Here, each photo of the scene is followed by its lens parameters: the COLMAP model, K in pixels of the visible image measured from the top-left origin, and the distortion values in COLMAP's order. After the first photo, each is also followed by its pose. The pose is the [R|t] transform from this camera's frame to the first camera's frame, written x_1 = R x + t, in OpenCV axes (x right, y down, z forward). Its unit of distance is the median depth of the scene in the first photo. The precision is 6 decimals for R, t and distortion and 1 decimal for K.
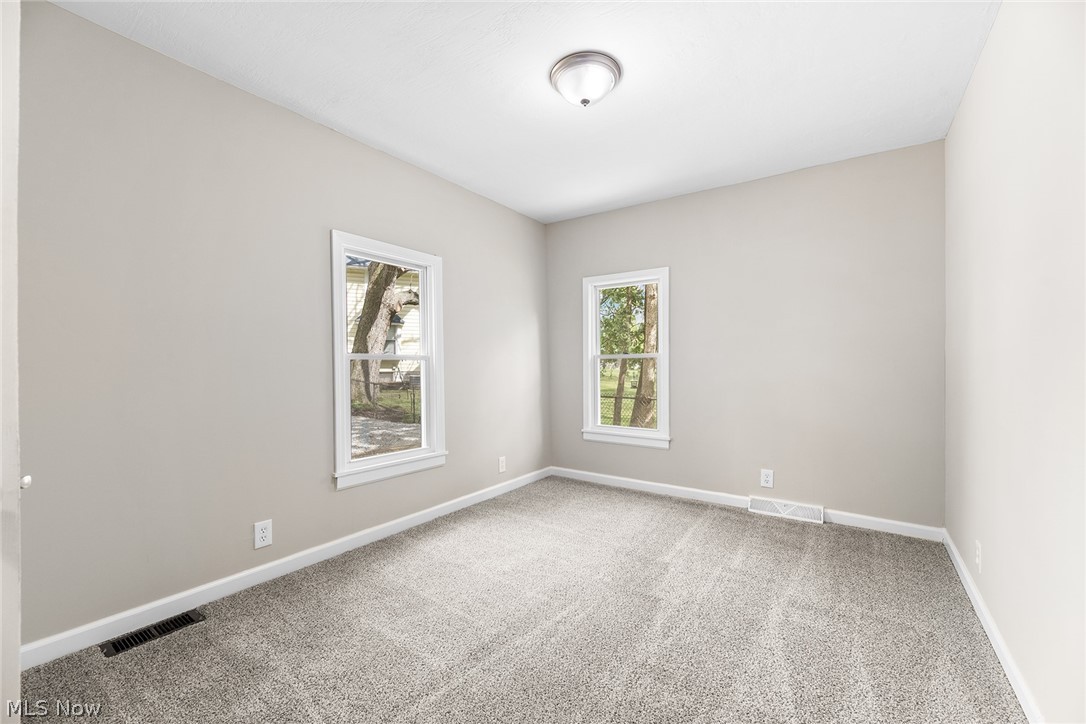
lens RADIAL K [[438.8, 0, 545.1], [0, 438.8, 370.2], [0, 0, 1]] dist [-0.004324, -0.001568]
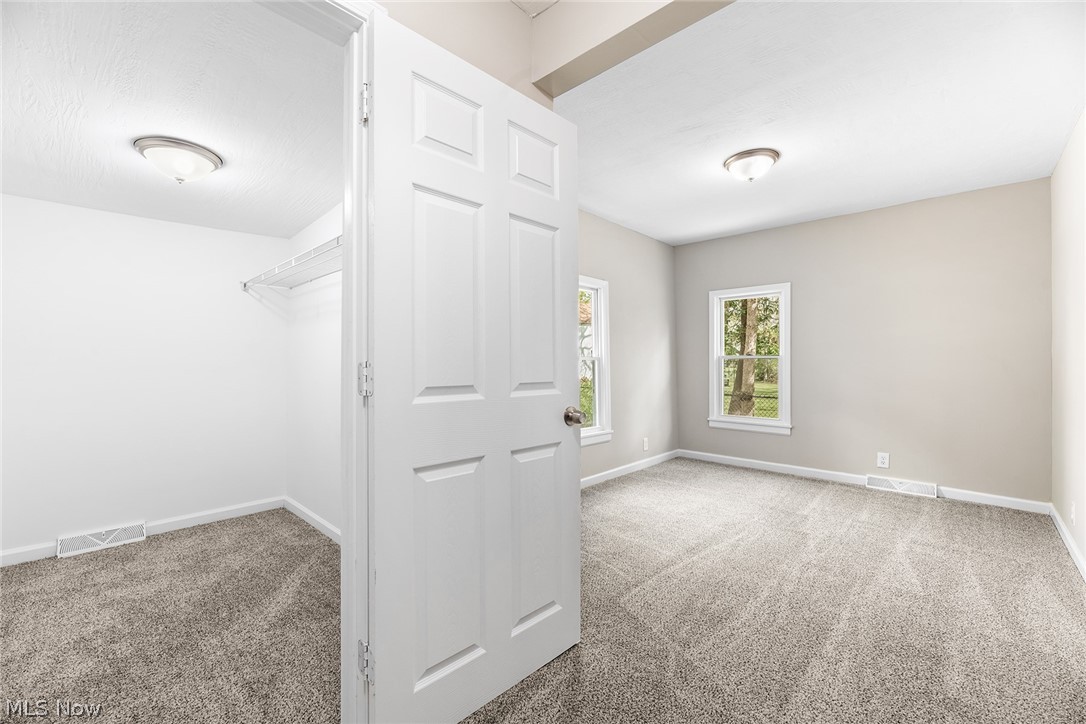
lens RADIAL K [[438.8, 0, 544.8], [0, 438.8, 364.4], [0, 0, 1]] dist [-0.004324, -0.001568]
pose [[0.988315, 0.003540, -0.152384, -0.238541], [-0.005025, 0.999944, -0.009359, 0.002462], [0.152343, 0.010015, 0.988277, -0.340192]]
